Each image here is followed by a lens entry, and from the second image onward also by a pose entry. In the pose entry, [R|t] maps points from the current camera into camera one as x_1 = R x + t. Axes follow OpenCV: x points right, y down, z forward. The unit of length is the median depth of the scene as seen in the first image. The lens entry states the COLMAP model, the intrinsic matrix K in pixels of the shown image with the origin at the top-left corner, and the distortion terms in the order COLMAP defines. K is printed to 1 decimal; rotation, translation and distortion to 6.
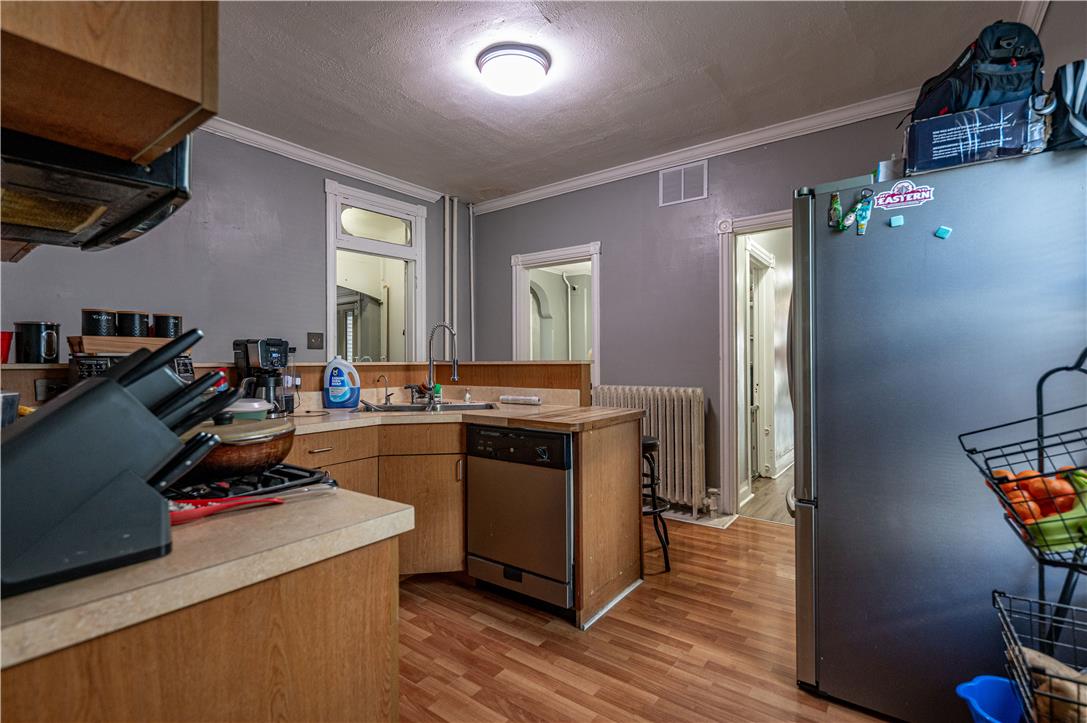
lens RADIAL K [[490.4, 0, 553.0], [0, 490.4, 354.3], [0, 0, 1]] dist [-0.001843, -0.000344]
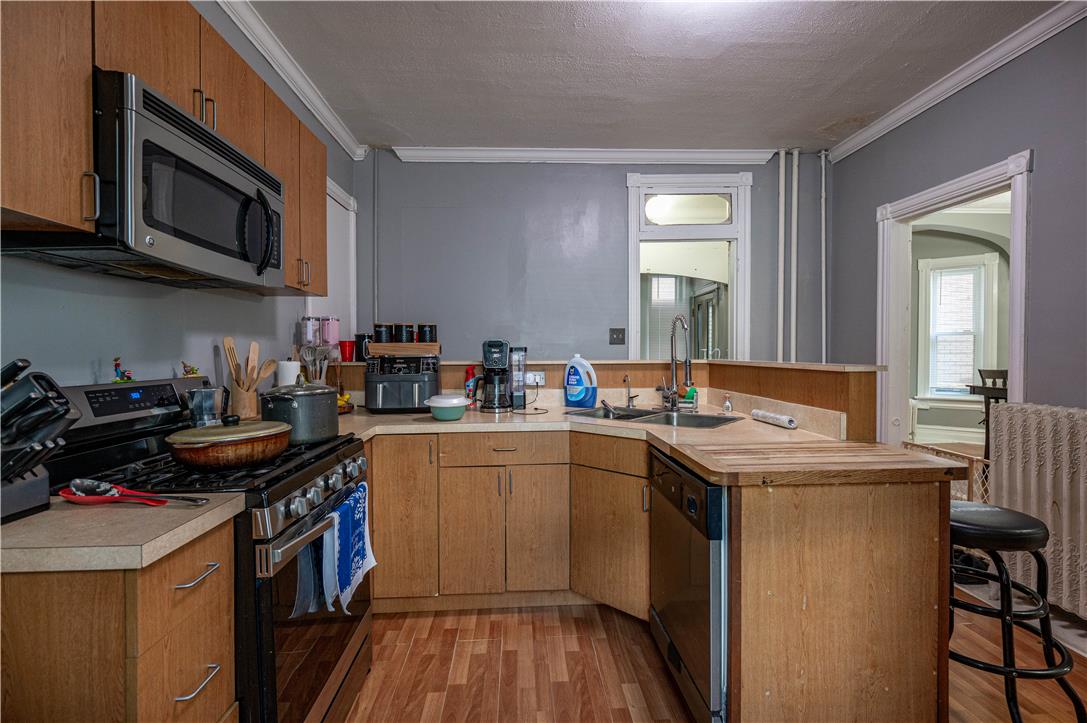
lens RADIAL K [[490.4, 0, 542.9], [0, 490.4, 356.6], [0, 0, 1]] dist [-0.001843, -0.000344]
pose [[0.634702, 0.013241, -0.772643, 0.288889], [0.011717, 0.999573, 0.026756, -0.019947], [0.772668, -0.026035, 0.634276, 0.319059]]
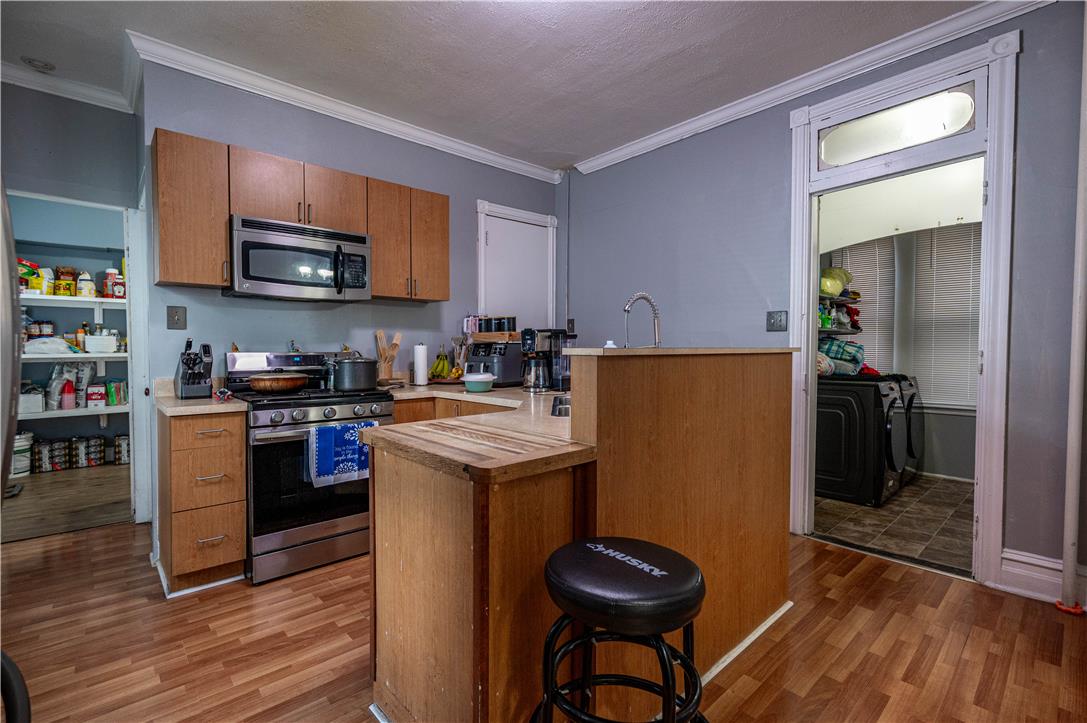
lens RADIAL K [[490.4, 0, 529.6], [0, 490.4, 355.2], [0, 0, 1]] dist [-0.001843, -0.000344]
pose [[-0.211855, 0.023077, -0.977029, 0.555204], [0.014239, 0.999688, 0.020525, 0.008777], [0.977197, -0.009564, -0.212118, 1.064842]]
